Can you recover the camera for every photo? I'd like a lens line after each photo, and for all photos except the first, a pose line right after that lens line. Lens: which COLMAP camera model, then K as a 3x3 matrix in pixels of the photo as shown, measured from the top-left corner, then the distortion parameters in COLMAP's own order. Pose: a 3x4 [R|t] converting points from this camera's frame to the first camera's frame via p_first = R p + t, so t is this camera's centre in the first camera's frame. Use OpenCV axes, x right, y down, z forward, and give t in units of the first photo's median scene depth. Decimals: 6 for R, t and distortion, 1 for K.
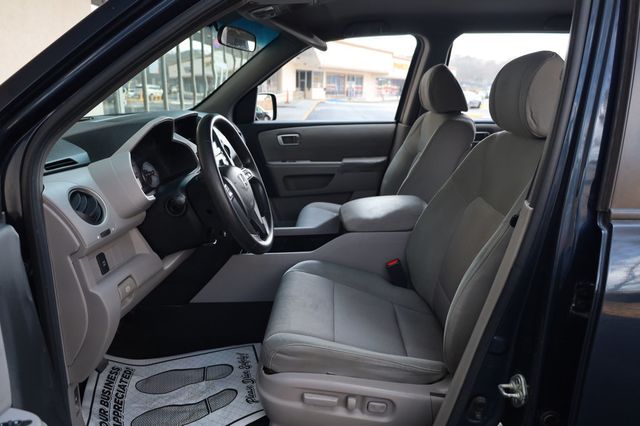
lens RADIAL K [[442.0, 0, 338.6], [0, 442.0, 214.7], [0, 0, 1]] dist [-0.005865, 0.011391]
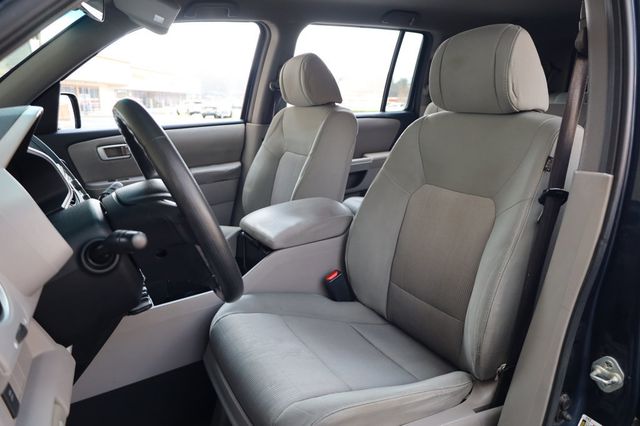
lens RADIAL K [[442.0, 0, 322.8], [0, 442.0, 215.6], [0, 0, 1]] dist [-0.005865, 0.011391]
pose [[0.864362, -0.153120, 0.478990, -0.184681], [0.164299, 0.986232, 0.018785, -0.016225], [-0.475272, 0.062461, 0.877619, 0.166095]]
